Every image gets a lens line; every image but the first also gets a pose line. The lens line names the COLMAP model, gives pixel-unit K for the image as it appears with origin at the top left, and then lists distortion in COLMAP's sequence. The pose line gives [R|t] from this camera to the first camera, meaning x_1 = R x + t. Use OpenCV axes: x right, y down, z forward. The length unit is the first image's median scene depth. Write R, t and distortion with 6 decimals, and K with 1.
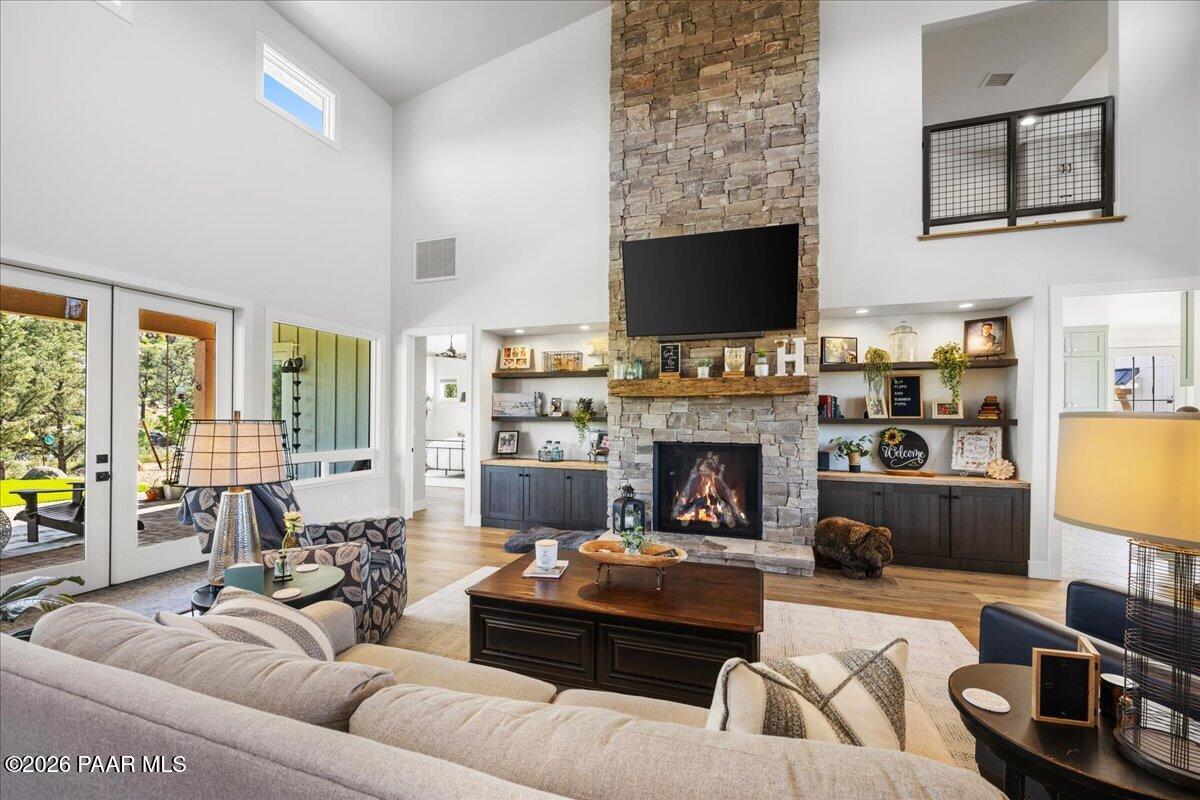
lens RADIAL K [[484.8, 0, 596.6], [0, 484.8, 415.2], [0, 0, 1]] dist [-0.003813, 0.000997]
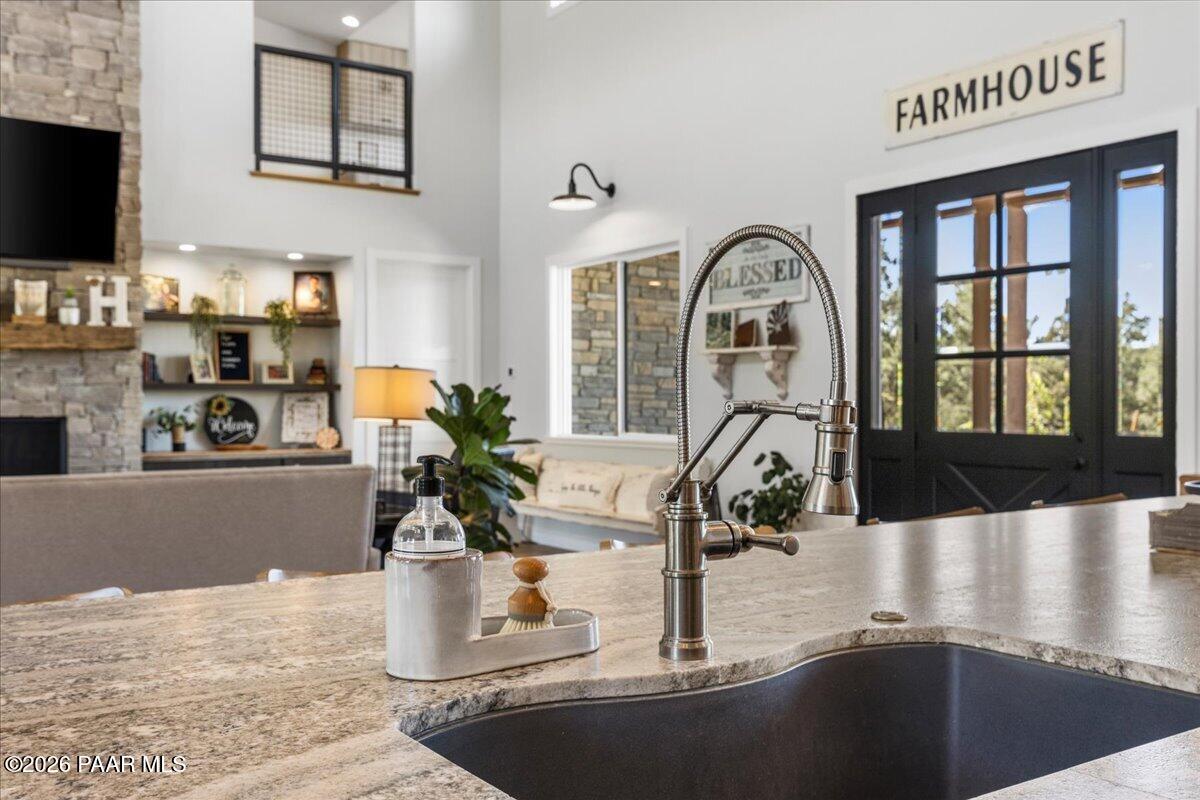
lens RADIAL K [[1119.9, 0, 593.5], [0, 1119.9, 406.9], [0, 0, 1]] dist [0.004180, 0.000000]
pose [[0.598104, -0.010213, 0.801353, -0.523122], [0.001121, 0.999928, 0.011907, 0.024932], [-0.801418, -0.006224, 0.598073, -0.626139]]
